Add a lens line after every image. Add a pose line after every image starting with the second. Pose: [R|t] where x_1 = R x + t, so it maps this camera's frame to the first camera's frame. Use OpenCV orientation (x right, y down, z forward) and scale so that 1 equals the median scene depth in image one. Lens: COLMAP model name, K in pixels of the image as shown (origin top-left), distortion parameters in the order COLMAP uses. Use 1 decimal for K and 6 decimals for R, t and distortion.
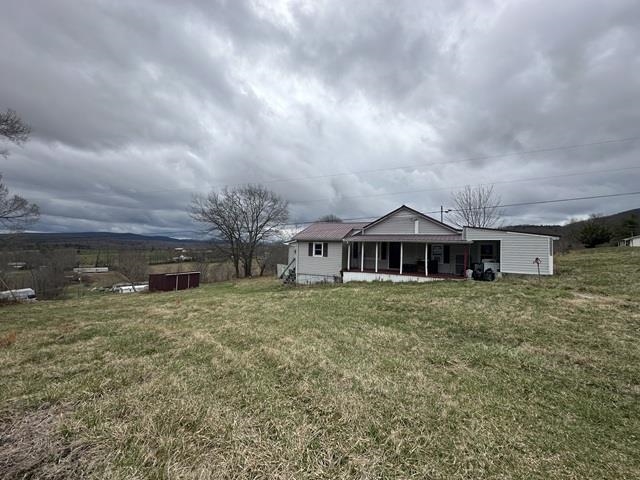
lens RADIAL K [[251.3, 0, 319.4], [0, 251.3, 236.9], [0, 0, 1]] dist [-0.005137, 0.000896]
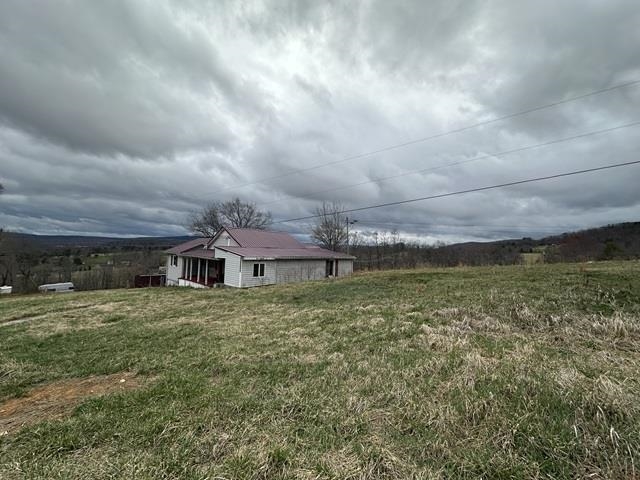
lens RADIAL K [[251.3, 0, 324.5], [0, 251.3, 240.6], [0, 0, 1]] dist [-0.005137, 0.000896]
pose [[0.966788, -0.006155, -0.255507, 1.378926], [0.007058, 0.999972, 0.002619, 0.117035], [0.255484, -0.004335, 0.966804, 1.168420]]
